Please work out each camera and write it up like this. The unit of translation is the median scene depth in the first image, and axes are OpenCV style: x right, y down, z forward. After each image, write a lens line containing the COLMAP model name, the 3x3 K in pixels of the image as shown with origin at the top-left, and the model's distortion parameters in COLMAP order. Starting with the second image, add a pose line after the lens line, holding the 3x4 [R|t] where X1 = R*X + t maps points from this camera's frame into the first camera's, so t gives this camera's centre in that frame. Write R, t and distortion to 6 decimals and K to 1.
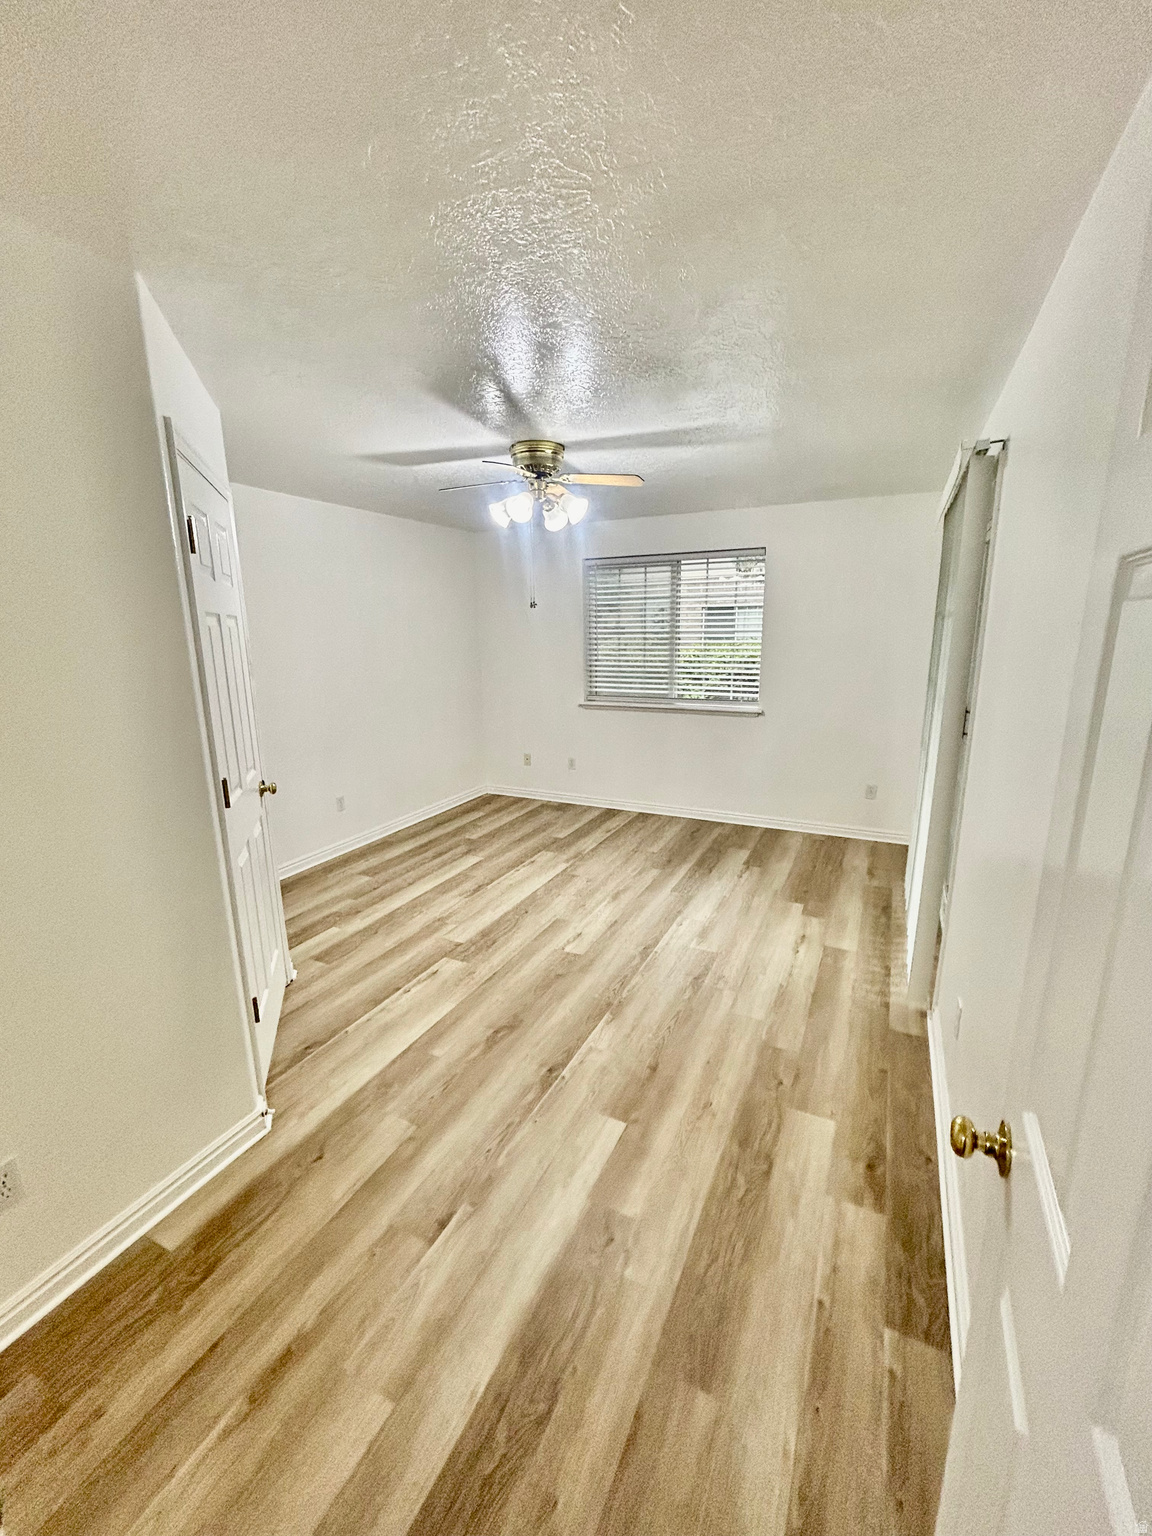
lens RADIAL K [[625.3, 0, 580.3], [0, 625.3, 769.6], [0, 0, 1]] dist [-0.013810, 0.010407]
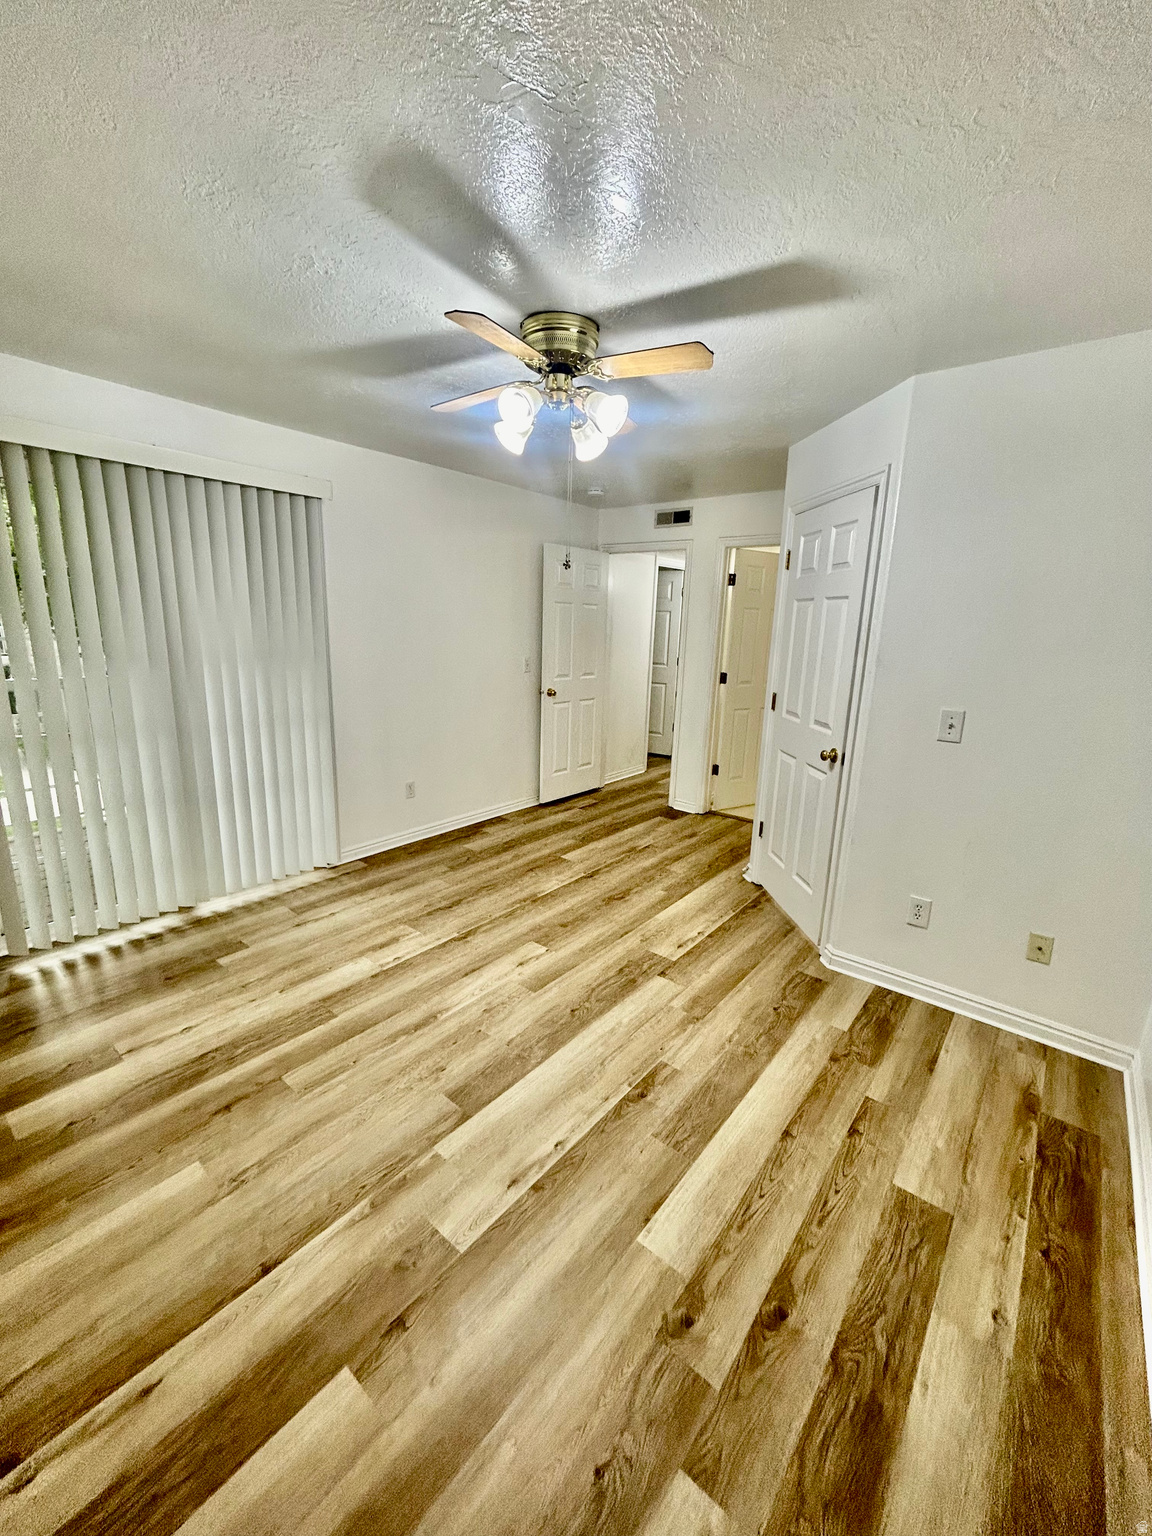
lens RADIAL K [[625.3, 0, 580.3], [0, 625.3, 769.6], [0, 0, 1]] dist [-0.013810, 0.010407]
pose [[-0.975443, -0.067942, 0.209509, -0.246290], [0.030278, 0.900836, 0.433103, -0.347366], [-0.218159, 0.428811, -0.876657, 1.655528]]
